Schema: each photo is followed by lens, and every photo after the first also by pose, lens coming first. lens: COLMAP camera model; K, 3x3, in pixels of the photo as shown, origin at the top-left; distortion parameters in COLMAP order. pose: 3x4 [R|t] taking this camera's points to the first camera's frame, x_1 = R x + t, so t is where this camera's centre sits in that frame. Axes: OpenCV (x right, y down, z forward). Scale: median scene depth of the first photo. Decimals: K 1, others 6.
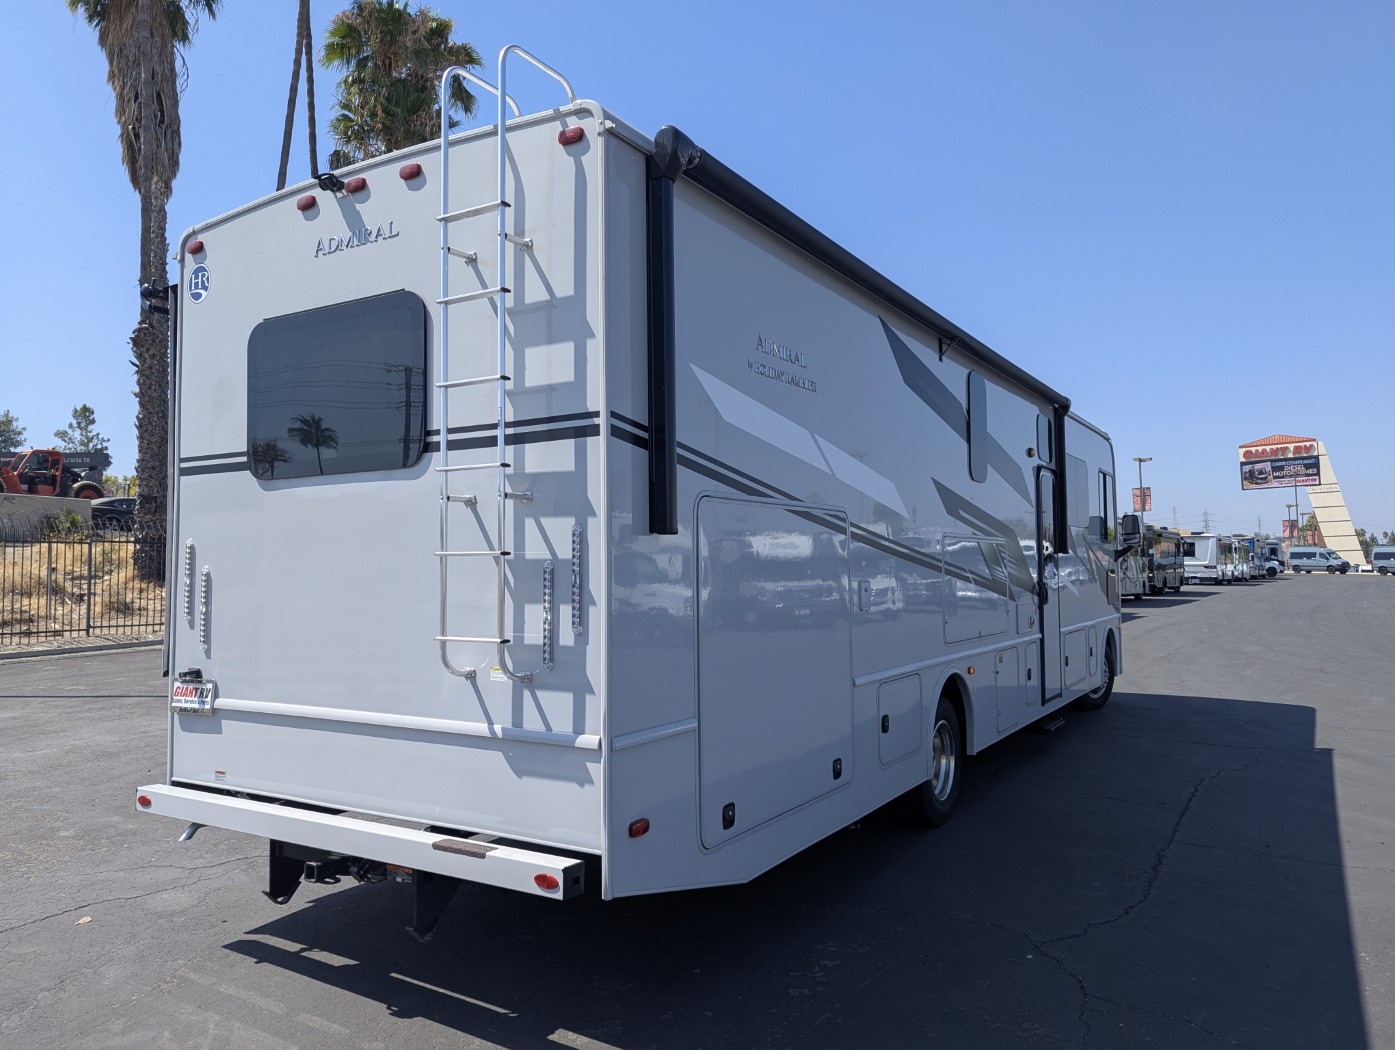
lens RADIAL K [[991.5, 0, 693.3], [0, 991.5, 523.2], [0, 0, 1]] dist [0.037072, -0.024585]
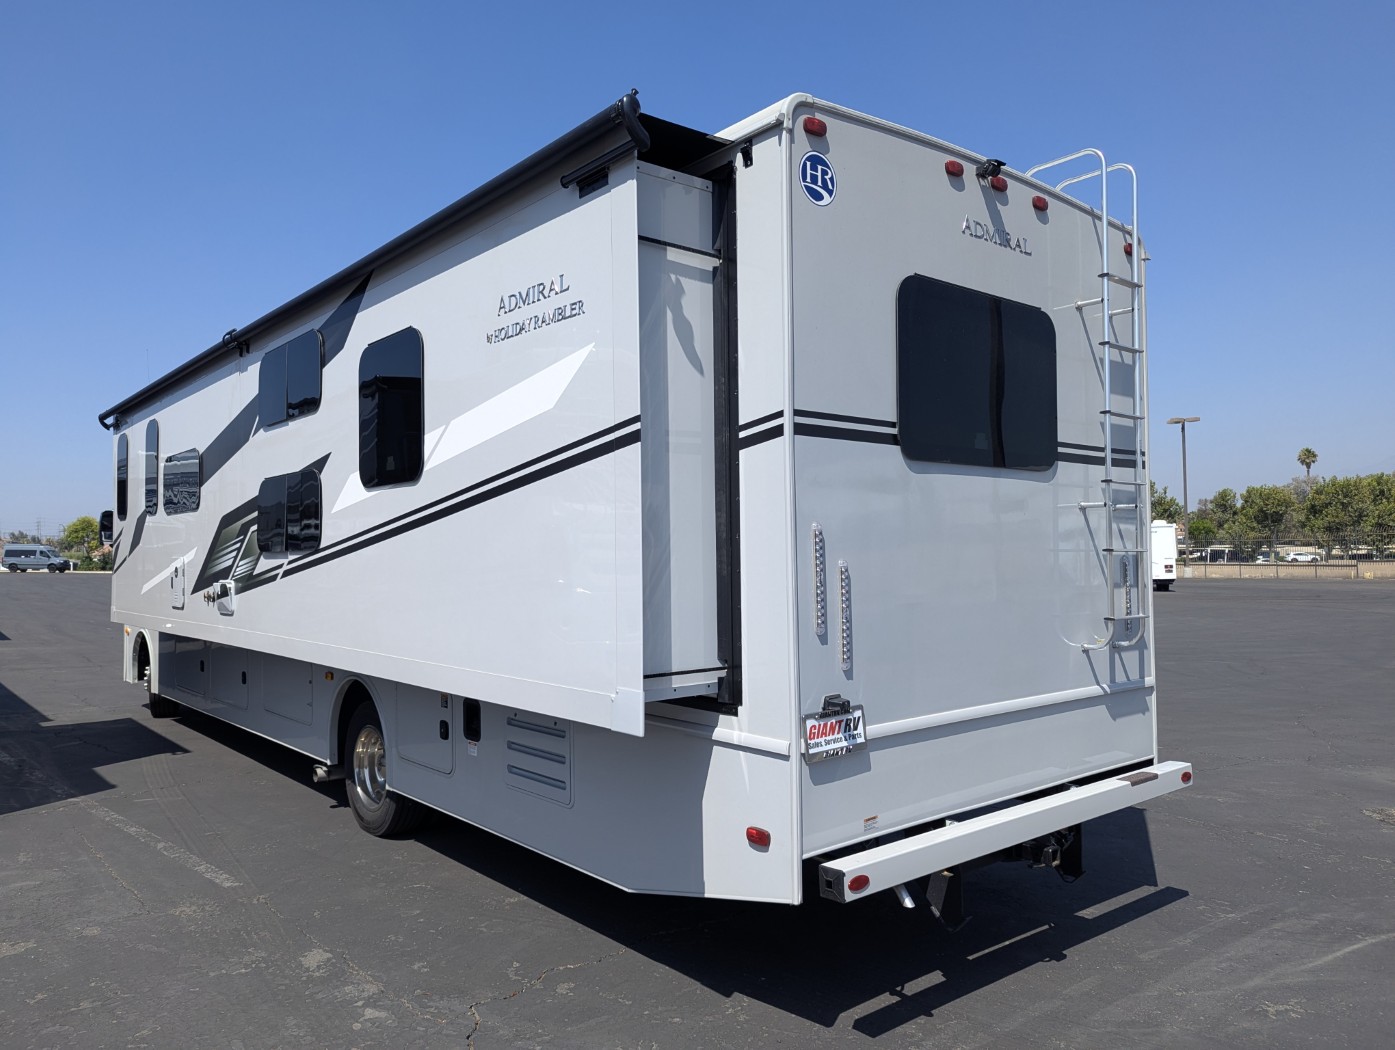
lens RADIAL K [[991.5, 0, 694.1], [0, 991.5, 524.6], [0, 0, 1]] dist [0.037072, -0.024585]
pose [[0.309177, 0.034574, 0.950376, -1.273767], [-0.037250, 0.999012, -0.024225, 0.039634], [-0.950275, -0.027912, 0.310160, 0.892135]]
